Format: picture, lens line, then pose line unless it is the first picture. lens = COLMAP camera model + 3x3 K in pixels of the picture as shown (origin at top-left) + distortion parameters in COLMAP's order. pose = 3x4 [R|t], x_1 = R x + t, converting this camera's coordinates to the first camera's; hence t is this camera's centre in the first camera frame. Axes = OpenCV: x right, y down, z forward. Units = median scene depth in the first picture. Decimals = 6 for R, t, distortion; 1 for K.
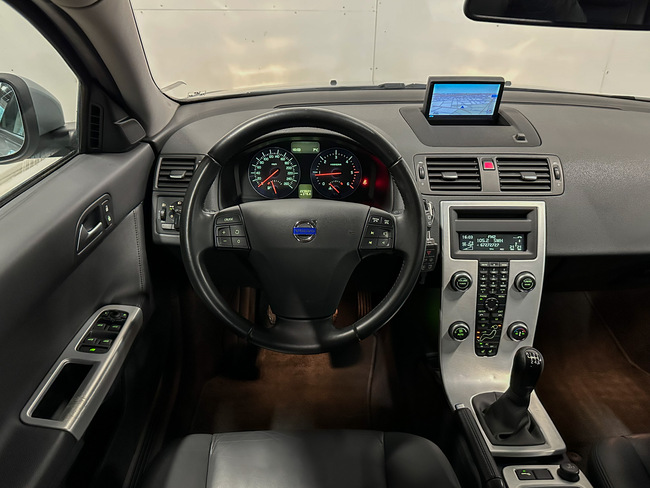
lens RADIAL K [[512.3, 0, 325.0], [0, 512.3, 244.0], [0, 0, 1]] dist [0.187452, -0.308058]
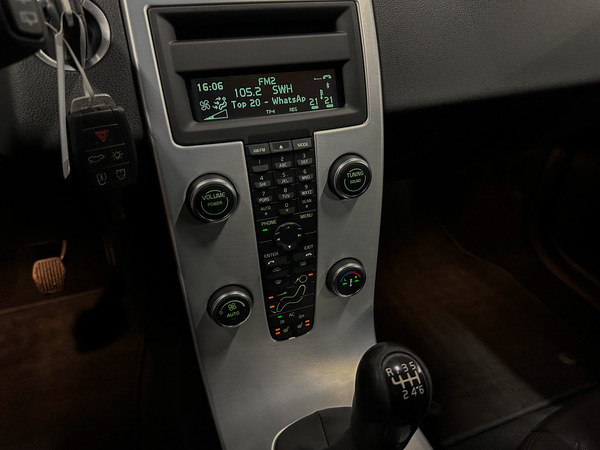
lens RADIAL K [[418.3, 0, 300.0], [0, 418.3, 225.0], [0, 0, 1]] dist [0.001350, -0.000504]
pose [[0.945794, -0.180238, 0.270163, 0.233939], [0.135046, 0.974800, 0.177560, 0.042896], [-0.295358, -0.131451, 0.946300, 0.658283]]
